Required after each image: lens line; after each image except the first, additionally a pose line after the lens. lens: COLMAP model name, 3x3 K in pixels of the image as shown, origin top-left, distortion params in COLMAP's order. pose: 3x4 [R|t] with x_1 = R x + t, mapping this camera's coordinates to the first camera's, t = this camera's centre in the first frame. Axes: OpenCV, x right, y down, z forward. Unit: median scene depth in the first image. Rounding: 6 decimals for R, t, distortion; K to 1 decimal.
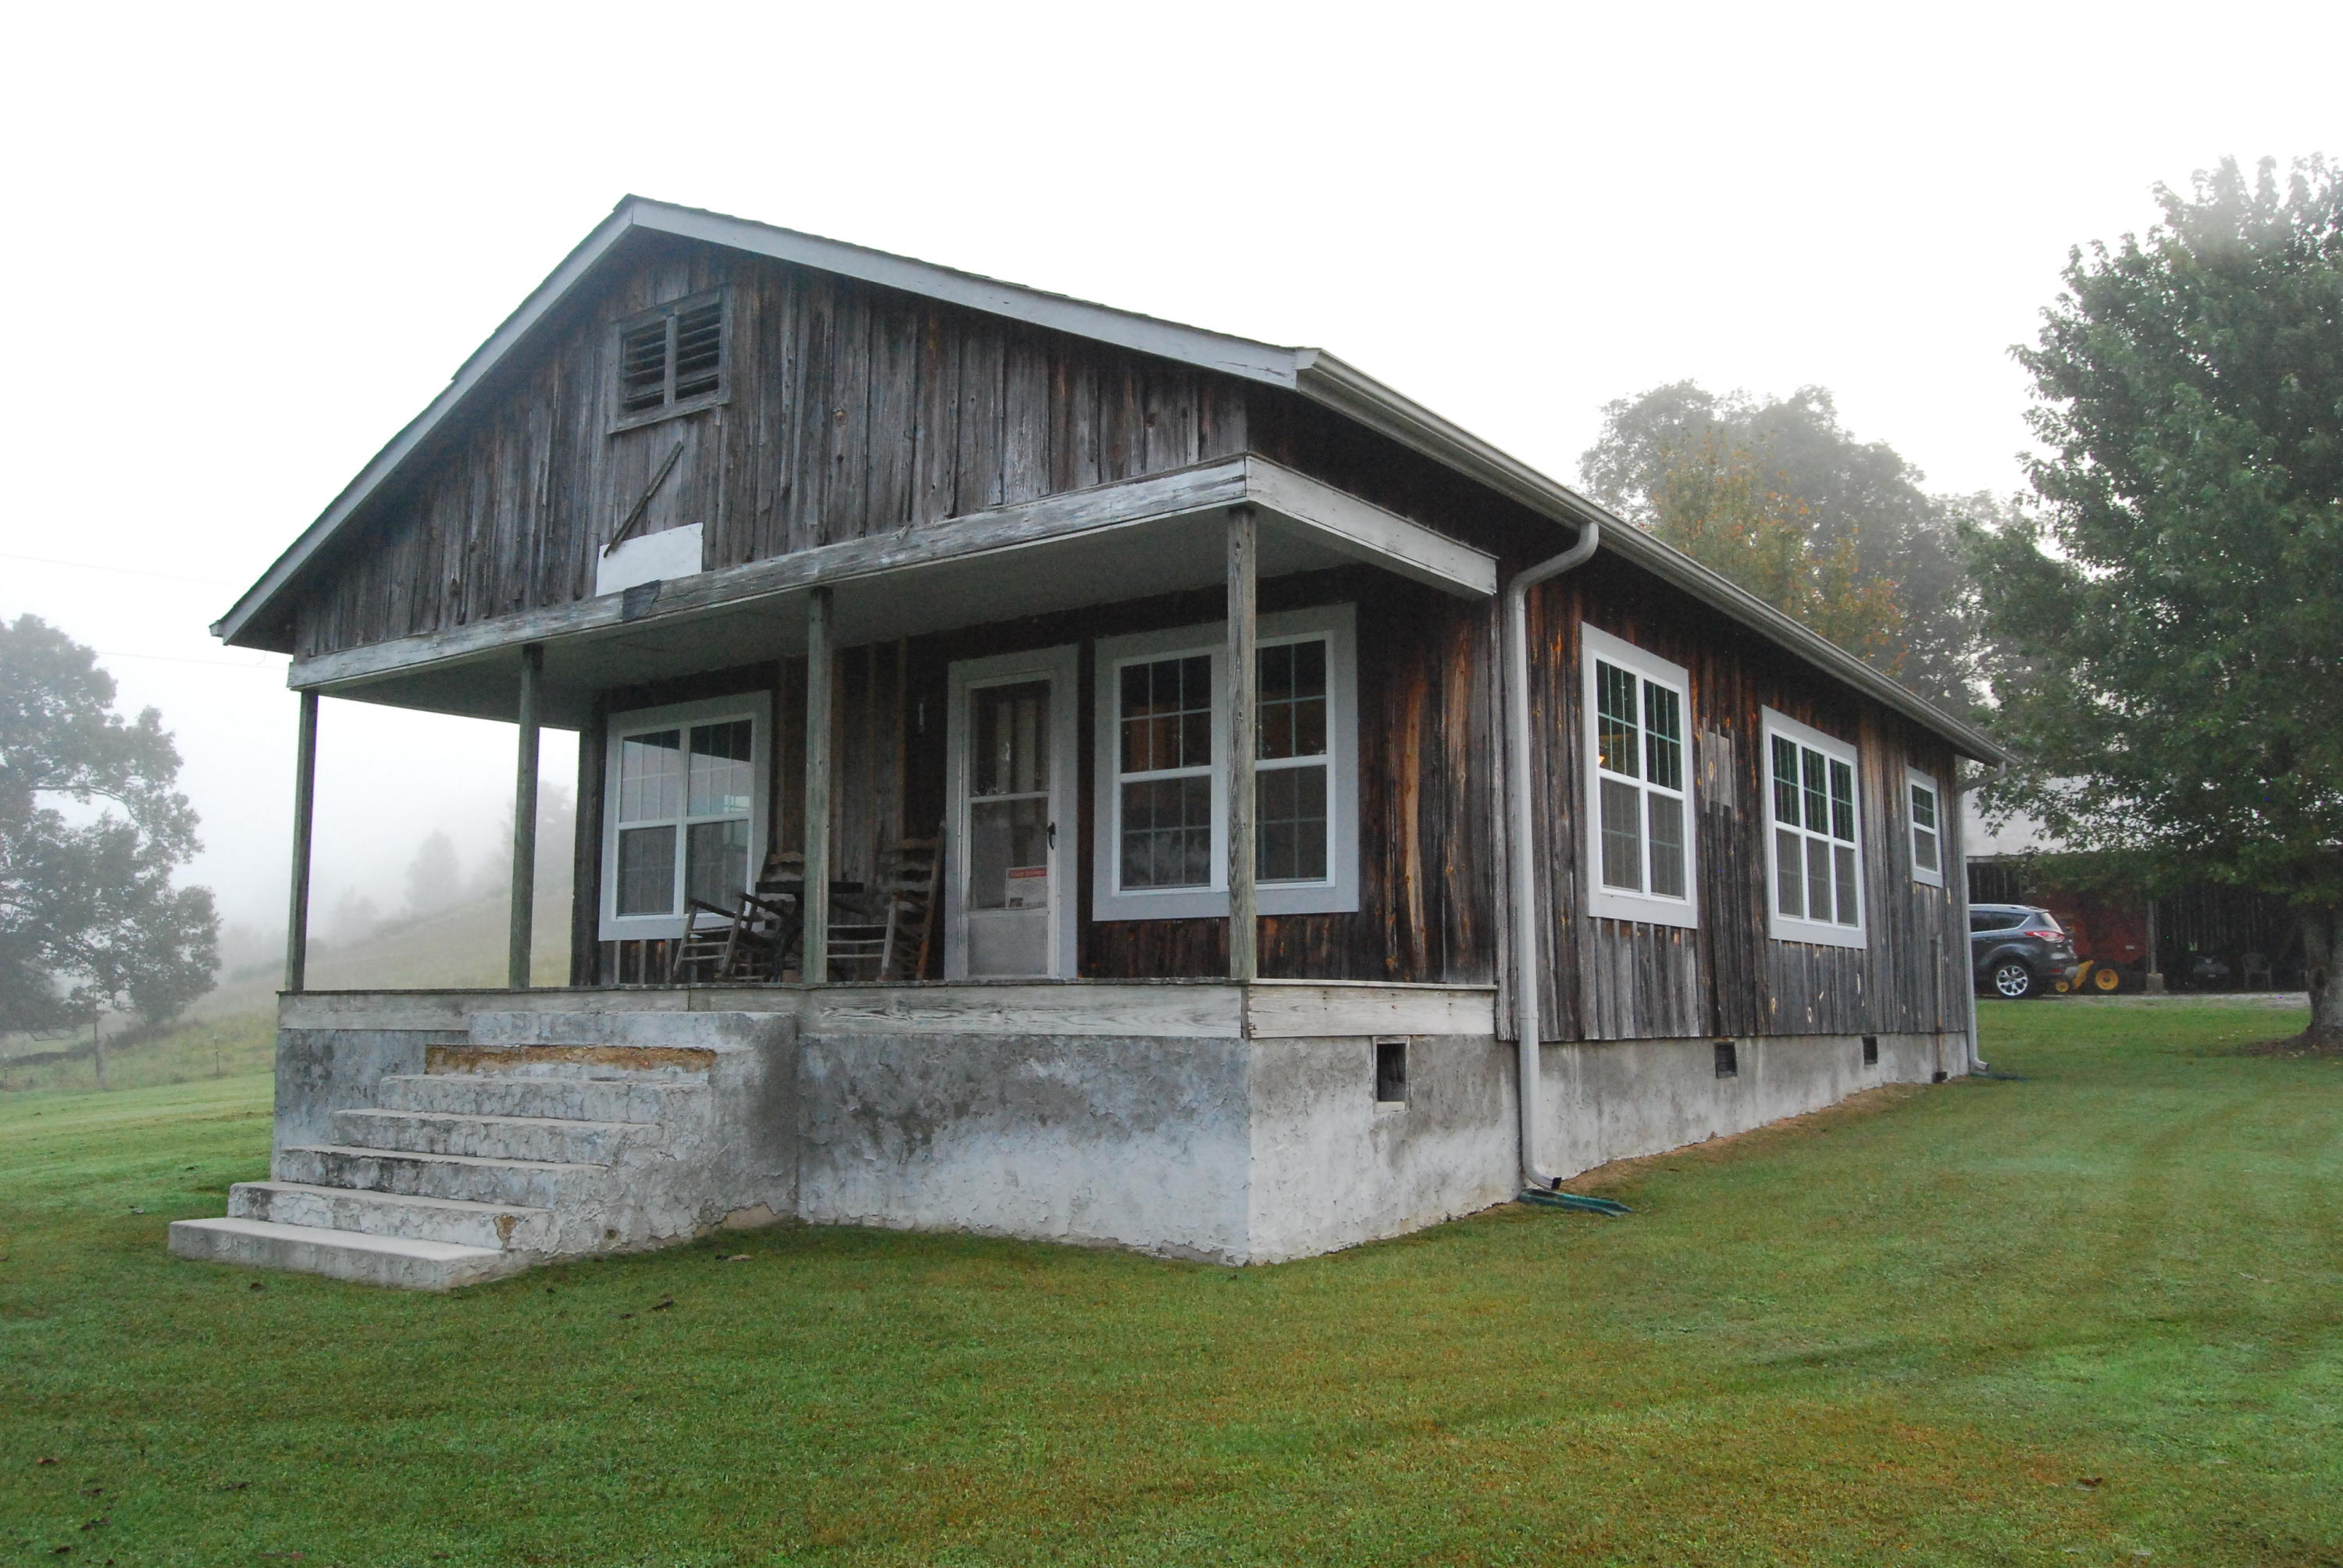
lens RADIAL K [[1869.0, 0, 1171.5], [0, 1869.0, 784.0], [0, 0, 1]] dist [-0.088925, -0.000993]
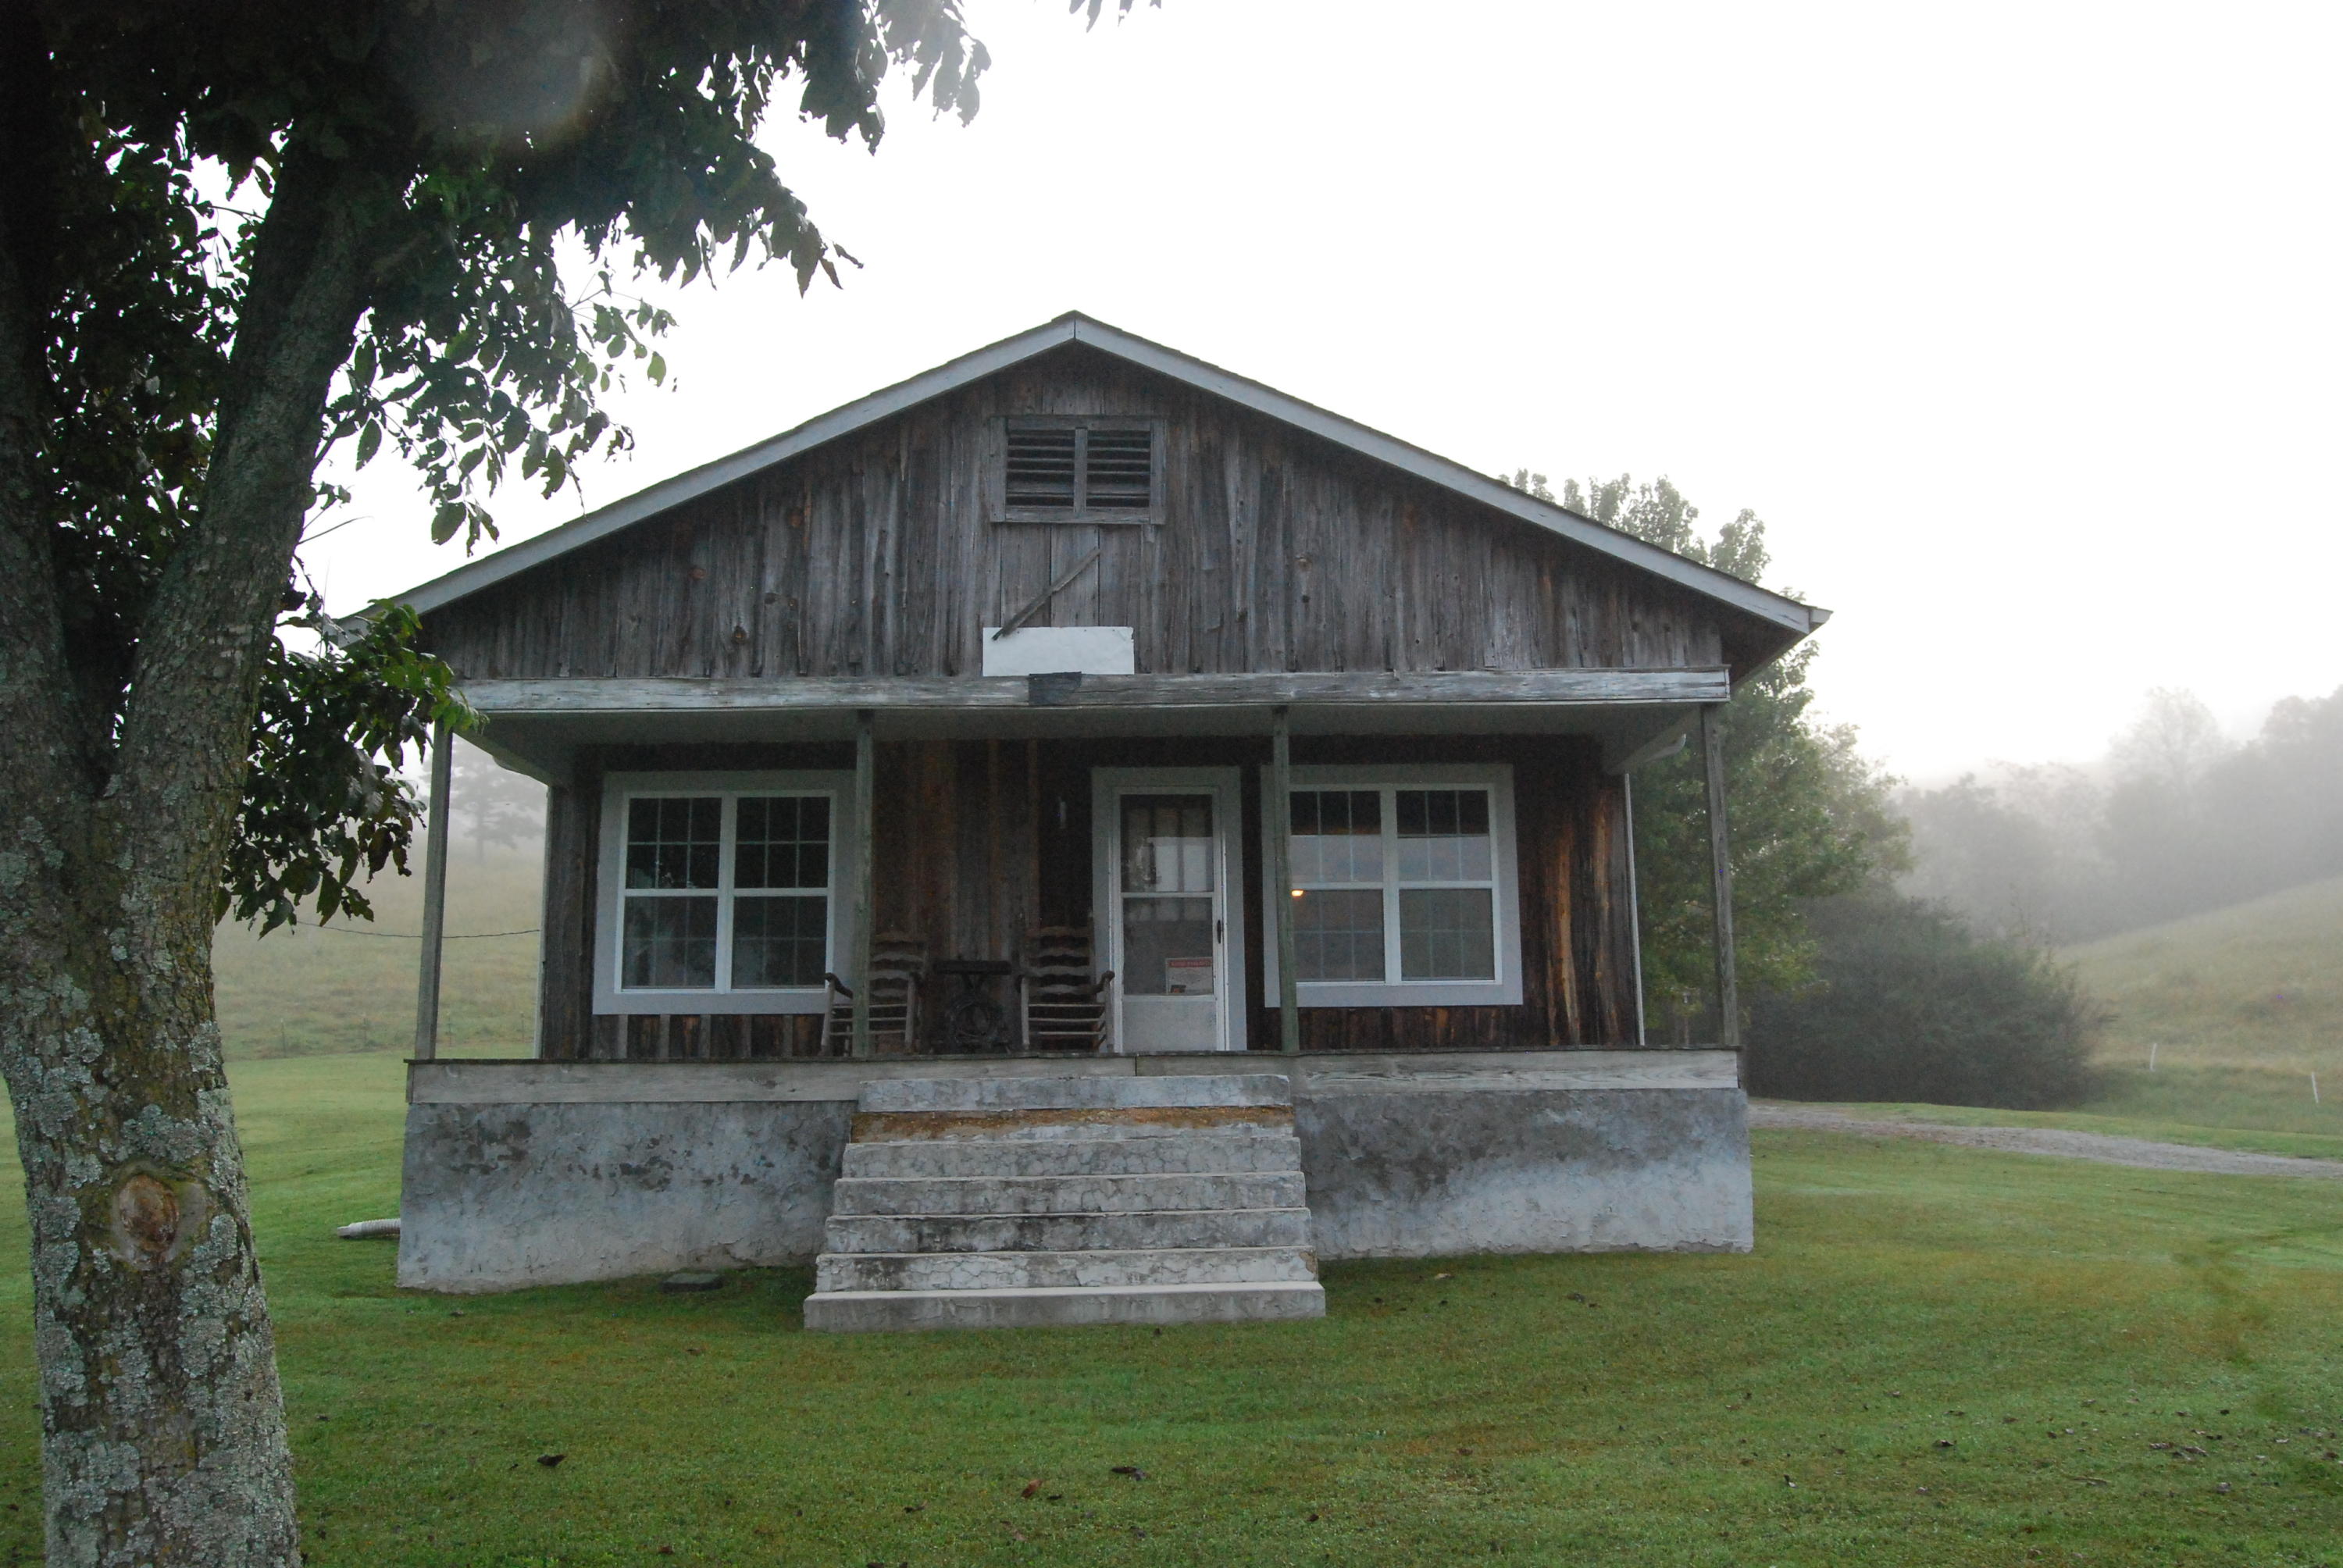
lens RADIAL K [[1869.0, 0, 1171.5], [0, 1869.0, 784.0], [0, 0, 1]] dist [-0.088925, -0.000993]
pose [[0.802558, 0.103380, 0.587548, -0.924206], [-0.063147, 0.994059, -0.088651, 0.049257], [-0.593222, 0.034046, 0.804319, 0.113424]]
